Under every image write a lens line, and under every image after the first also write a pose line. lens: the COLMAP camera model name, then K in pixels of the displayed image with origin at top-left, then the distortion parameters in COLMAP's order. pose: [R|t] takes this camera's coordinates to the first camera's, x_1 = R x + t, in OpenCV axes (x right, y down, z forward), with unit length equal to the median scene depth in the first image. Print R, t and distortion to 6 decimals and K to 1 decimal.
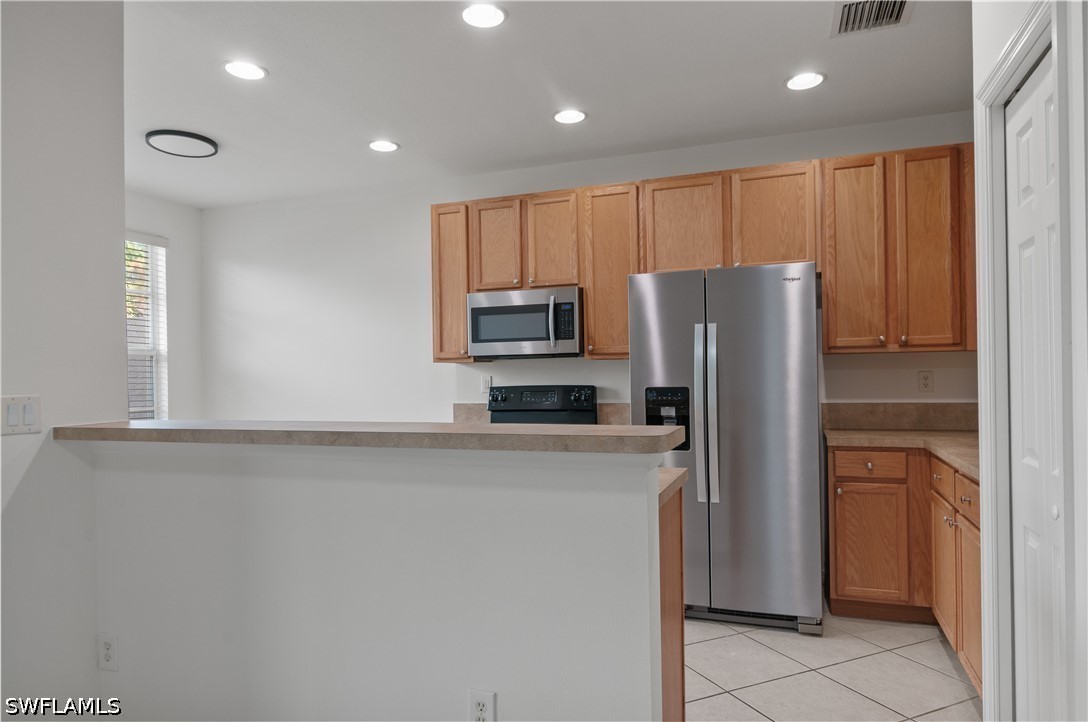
lens RADIAL K [[679.2, 0, 548.5], [0, 679.2, 369.9], [0, 0, 1]] dist [0.003918, -0.001968]
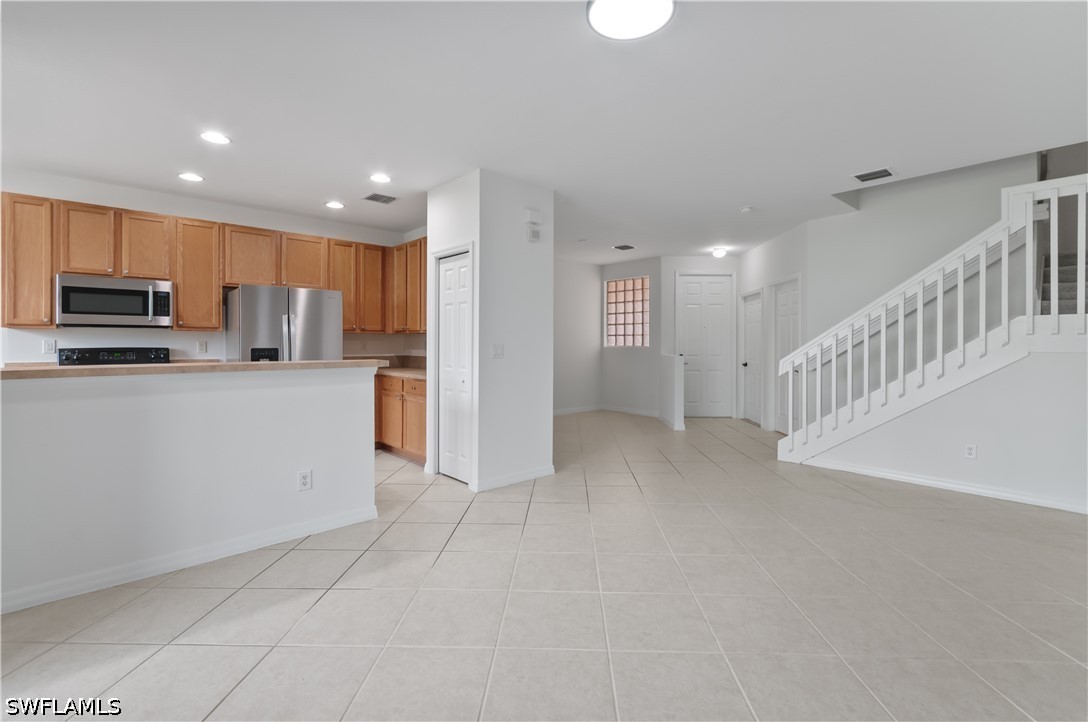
lens RADIAL K [[487.3, 0, 548.9], [0, 487.3, 342.4], [0, 0, 1]] dist [0.004264, -0.001147]
pose [[0.452235, 0.017298, 0.891731, -0.545434], [-0.017578, 0.999791, -0.010480, 0.008593], [-0.891726, -0.010935, 0.452444, -0.240310]]
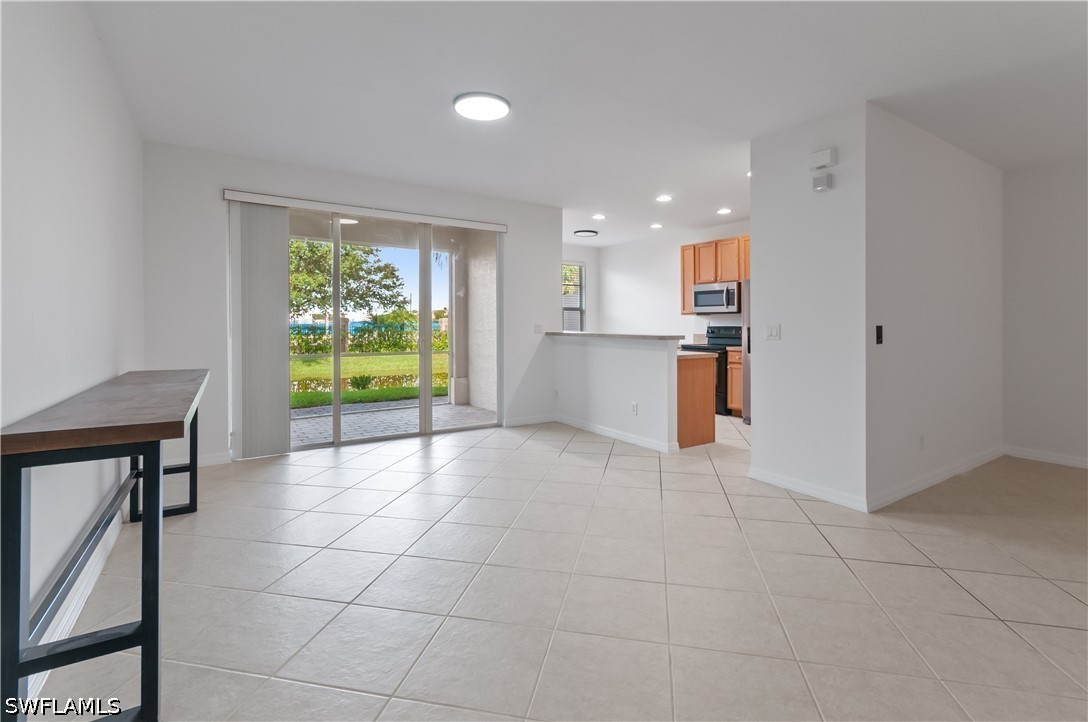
lens RADIAL K [[494.2, 0, 546.9], [0, 494.2, 313.7], [0, 0, 1]] dist [-0.013172, -0.000024]
pose [[0.805870, 0.006931, -0.592053, 0.498080], [-0.010230, 0.999945, -0.002218, -0.007955], [0.592005, 0.007844, 0.805896, -0.667291]]
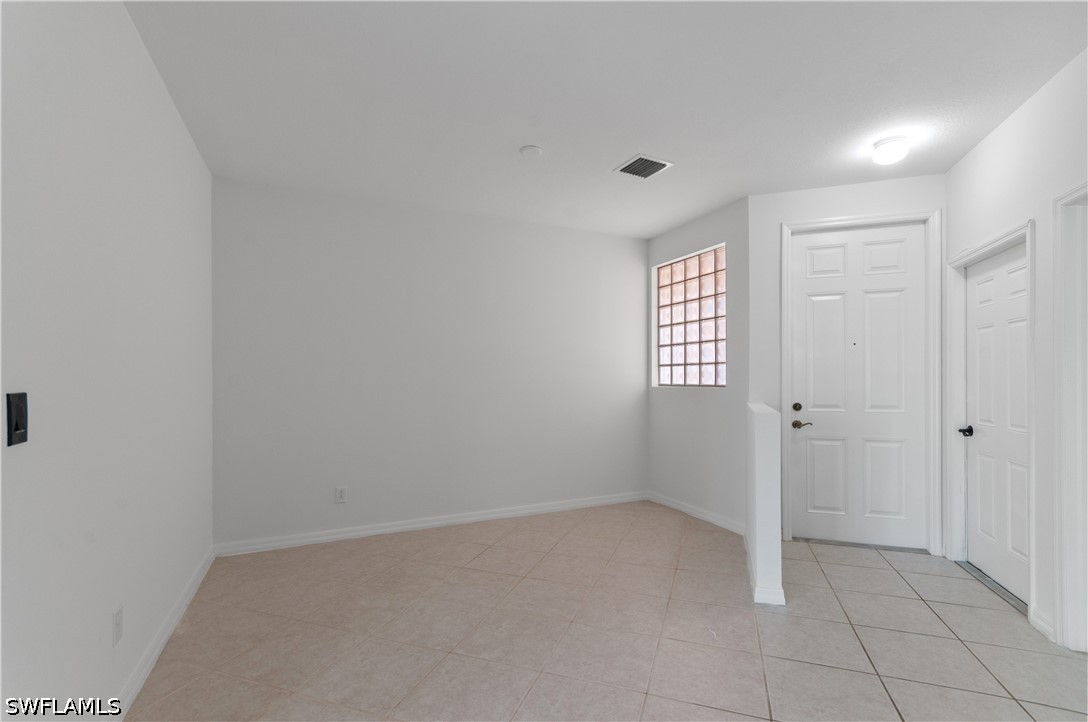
lens RADIAL K [[487.3, 0, 534.4], [0, 487.3, 376.4], [0, 0, 1]] dist [0.004264, -0.001147]
pose [[0.700943, 0.015466, 0.713050, 0.468002], [-0.016264, 0.999851, -0.005699, -0.009968], [-0.713032, -0.007602, 0.701090, -0.114886]]
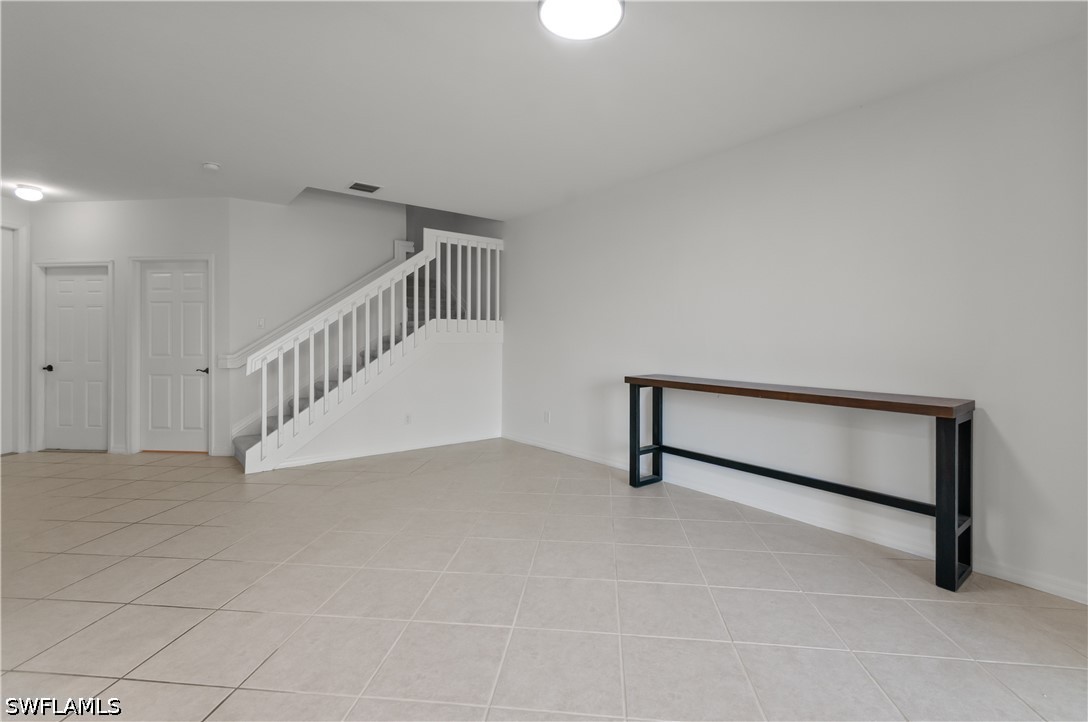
lens RADIAL K [[487.3, 0, 553.2], [0, 487.3, 341.8], [0, 0, 1]] dist [0.004264, -0.001147]
pose [[-0.858087, 0.008501, 0.513434, -0.294209], [0.003673, 0.999939, -0.010418, 0.010871], [-0.513491, -0.007053, -0.858066, 0.367481]]
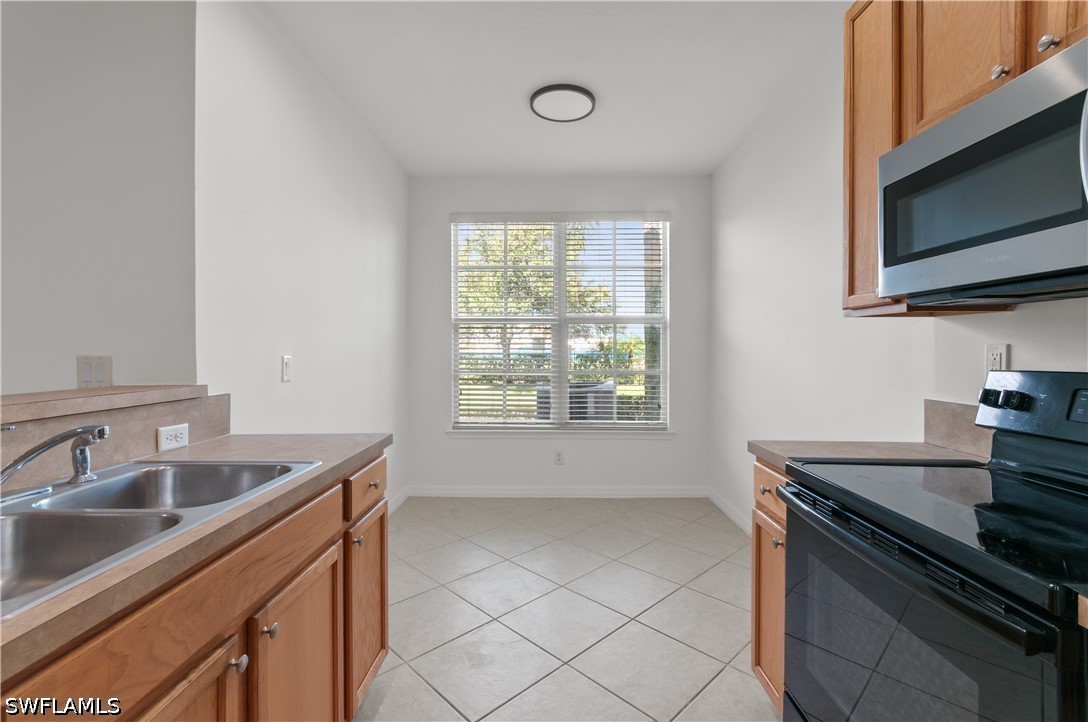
lens RADIAL K [[487.3, 0, 542.2], [0, 487.3, 351.0], [0, 0, 1]] dist [0.004264, -0.001147]
pose [[0.338571, 0.020011, -0.940728, 0.115518], [0.000426, 0.999770, 0.021421, 0.007558], [0.940941, -0.007653, 0.338485, 0.725929]]
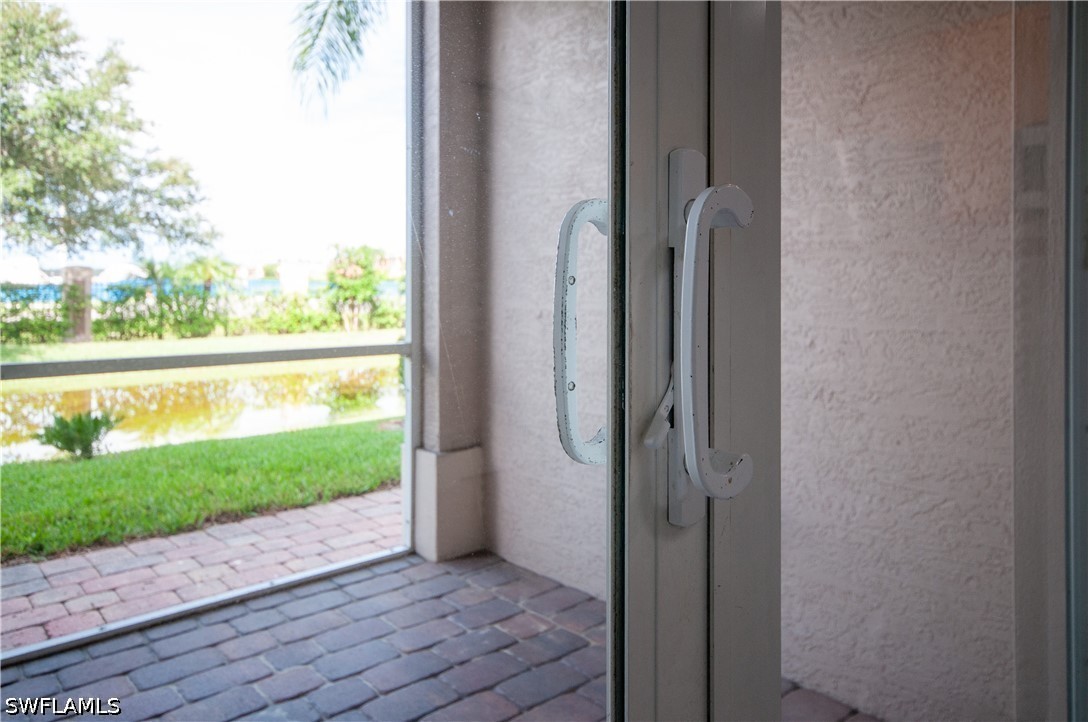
lens RADIAL K [[758.3, 0, 553.7], [0, 758.3, 281.4], [0, 0, 1]] dist [0.009129, 0.004792]
pose [[0.882017, 0.017890, -0.470877, -0.475551], [-0.013960, 0.999832, 0.011837, 0.063939], [0.471010, -0.003867, 0.882119, 0.069731]]
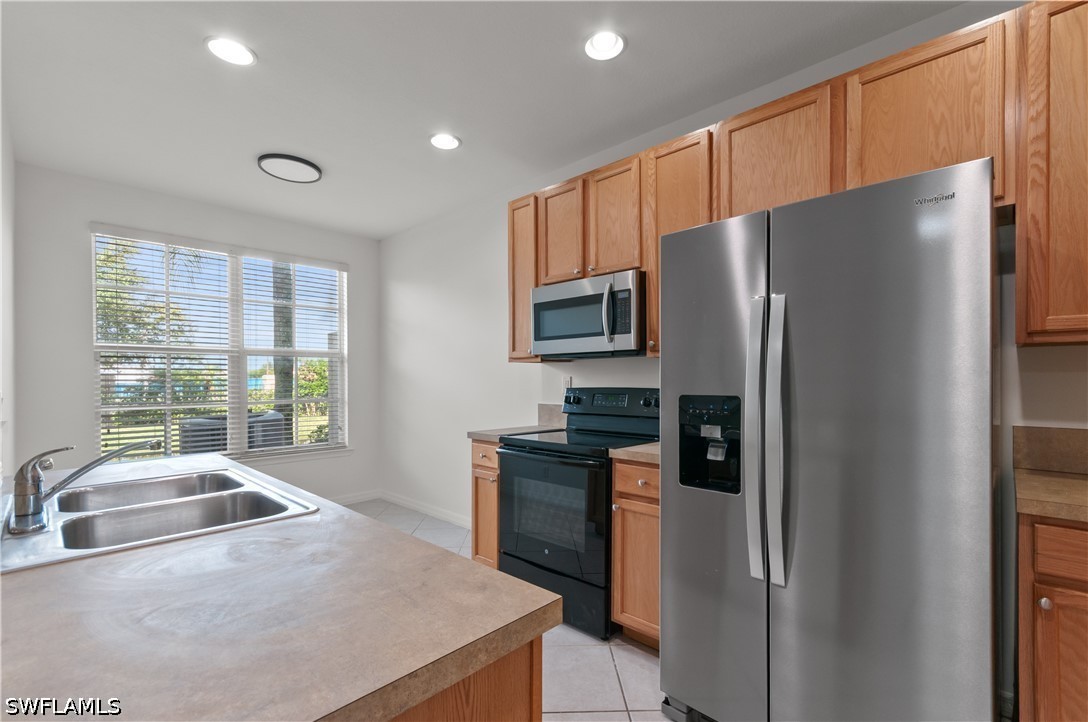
lens RADIAL K [[487.3, 0, 547.2], [0, 487.3, 380.0], [0, 0, 1]] dist [0.004264, -0.001147]
pose [[0.919696, 0.013607, -0.392394, 0.178421], [-0.007685, 0.999832, 0.016659, 0.003019], [0.392555, -0.012306, 0.919646, 0.408497]]
